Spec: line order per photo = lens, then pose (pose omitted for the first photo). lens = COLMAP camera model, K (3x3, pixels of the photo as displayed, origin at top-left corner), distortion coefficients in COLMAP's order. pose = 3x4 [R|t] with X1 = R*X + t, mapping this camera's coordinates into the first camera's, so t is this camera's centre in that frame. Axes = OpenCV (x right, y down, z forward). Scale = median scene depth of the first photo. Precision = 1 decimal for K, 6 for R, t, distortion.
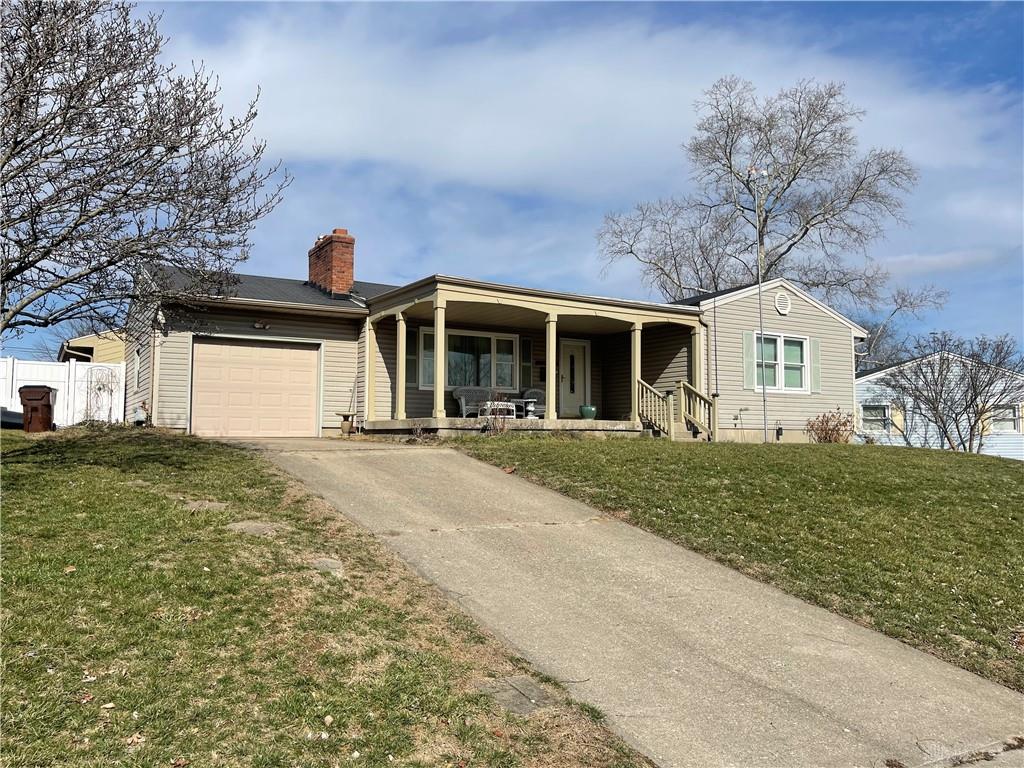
lens RADIAL K [[764.1, 0, 511.7], [0, 764.1, 388.5], [0, 0, 1]] dist [0.044261, -0.035276]
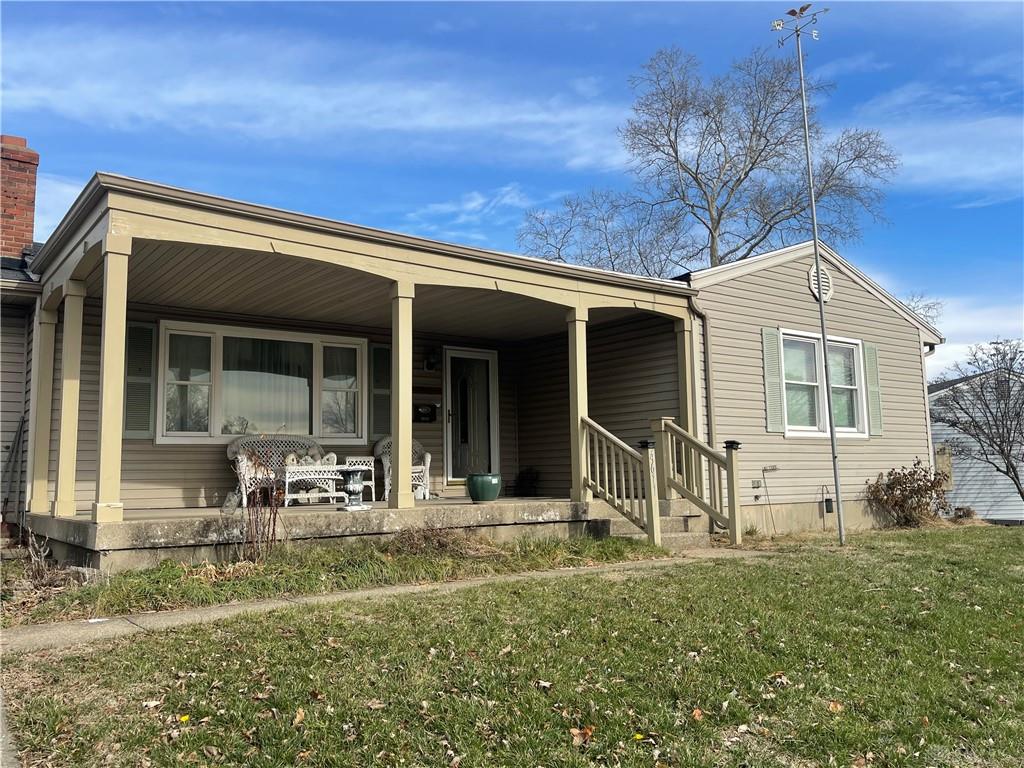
lens RADIAL K [[834.3, 0, 513.3], [0, 834.3, 380.4], [0, 0, 1]] dist [0.036084, -0.027775]
pose [[0.995007, -0.009973, 0.099307, 0.057837], [0.015073, 0.998598, -0.050734, -0.008427], [-0.098662, 0.051978, 0.993763, 0.408421]]
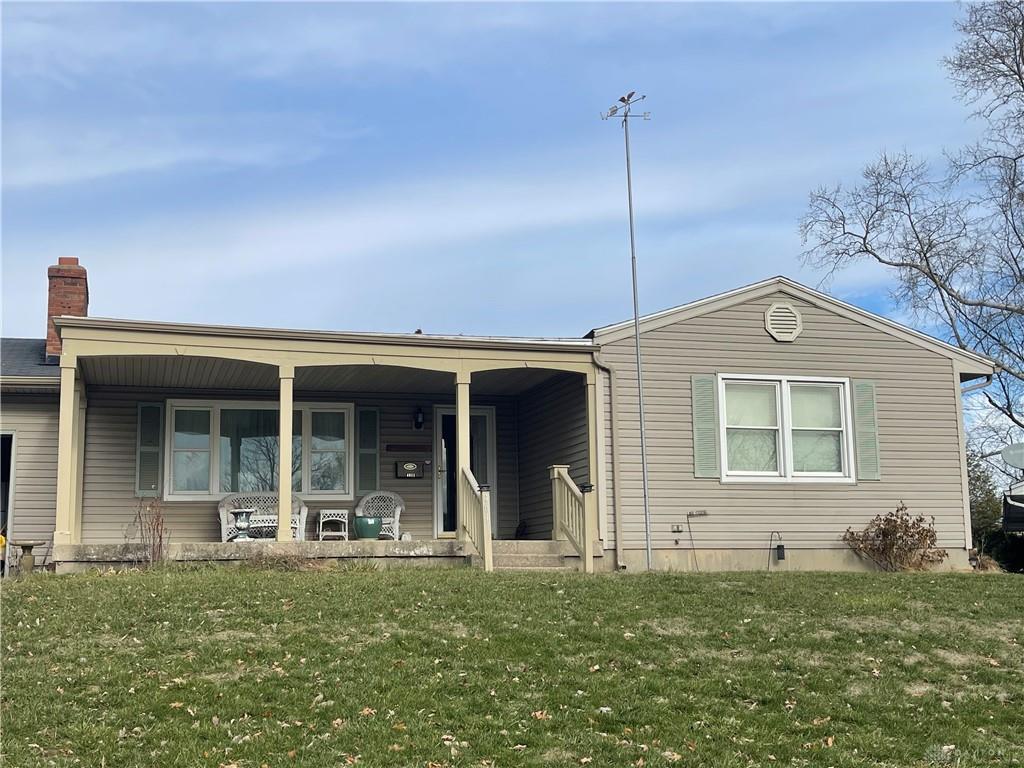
lens RADIAL K [[1263.2, 0, 515.8], [0, 1263.2, 389.2], [0, 0, 1]] dist [0.051656, 0.000000]
pose [[0.969315, -0.058824, -0.238679, 0.396899], [0.037458, 0.994953, -0.093087, 0.017631], [0.242950, 0.081290, 0.966627, 0.061053]]
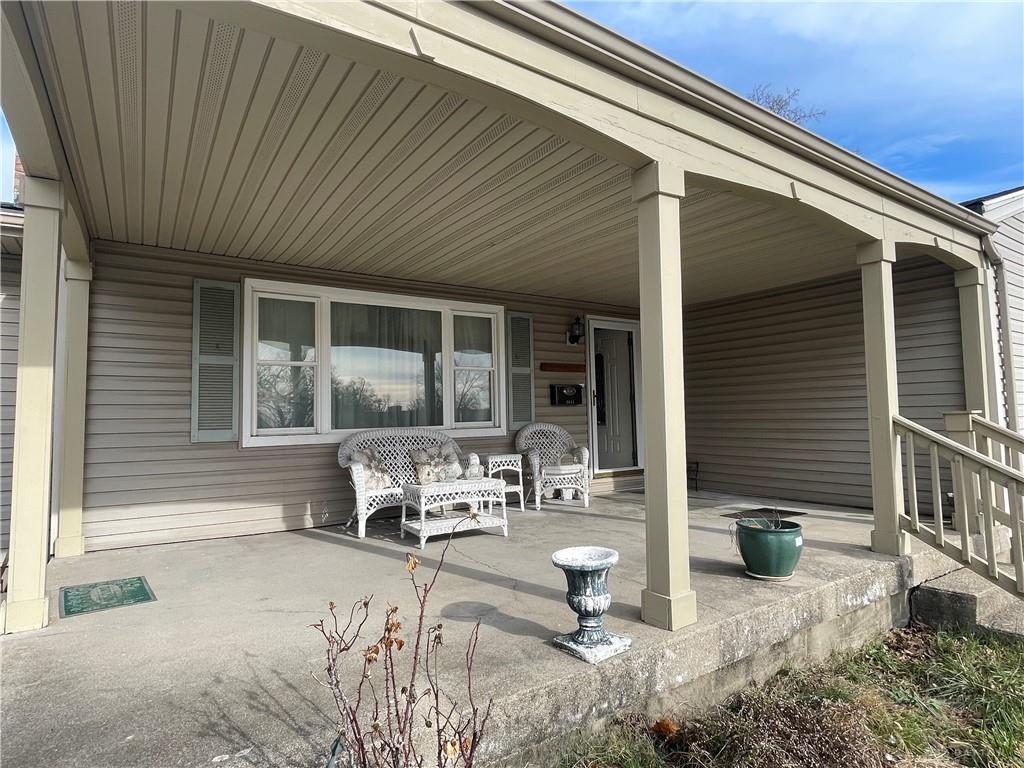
lens RADIAL K [[562.9, 0, 503.4], [0, 562.9, 382.8], [0, 0, 1]] dist [-0.002726, -0.001614]
pose [[0.999241, -0.019174, 0.033913, -0.003242], [0.019036, 0.999809, 0.004393, -0.027856], [-0.033991, -0.003744, 0.999415, 0.700525]]
